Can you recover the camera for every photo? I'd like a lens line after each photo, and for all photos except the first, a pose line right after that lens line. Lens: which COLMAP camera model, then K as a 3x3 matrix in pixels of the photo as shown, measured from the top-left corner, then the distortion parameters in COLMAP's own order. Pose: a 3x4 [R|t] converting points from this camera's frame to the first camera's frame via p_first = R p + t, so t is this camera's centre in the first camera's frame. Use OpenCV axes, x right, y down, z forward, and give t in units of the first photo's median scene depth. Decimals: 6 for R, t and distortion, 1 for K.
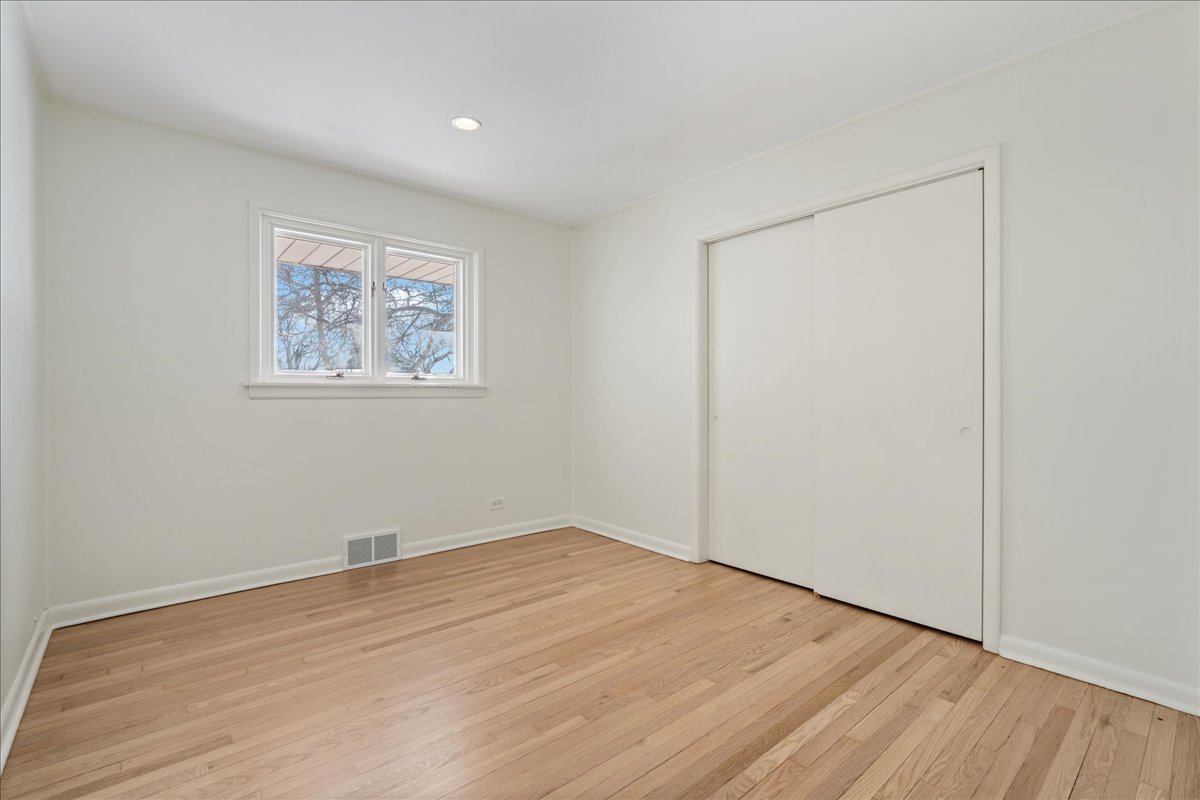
lens RADIAL K [[544.8, 0, 588.4], [0, 544.8, 395.7], [0, 0, 1]] dist [-0.001476, -0.000322]
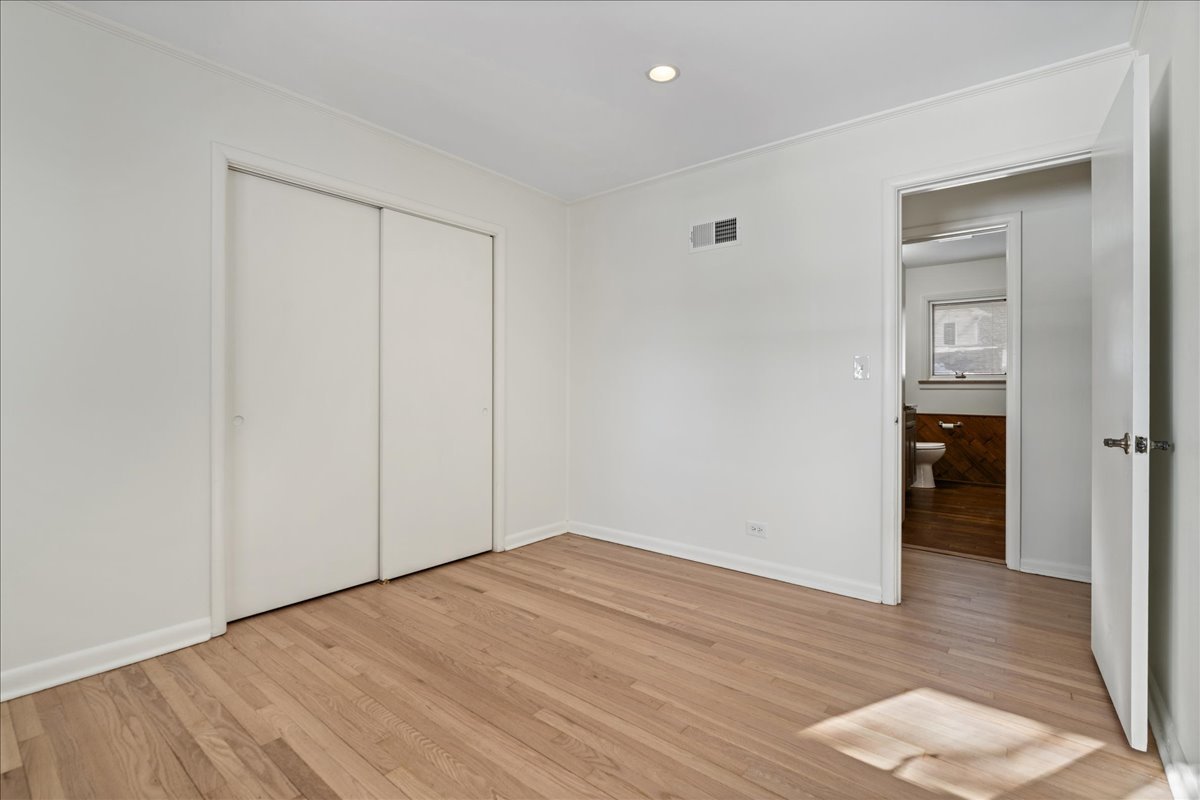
lens RADIAL K [[544.8, 0, 588.4], [0, 544.8, 395.7], [0, 0, 1]] dist [-0.001476, -0.000322]
pose [[-0.179643, -0.016747, 0.983589, -0.758147], [-0.002480, 0.999860, 0.016571, -0.009925], [-0.983729, 0.000538, -0.179659, 0.909410]]
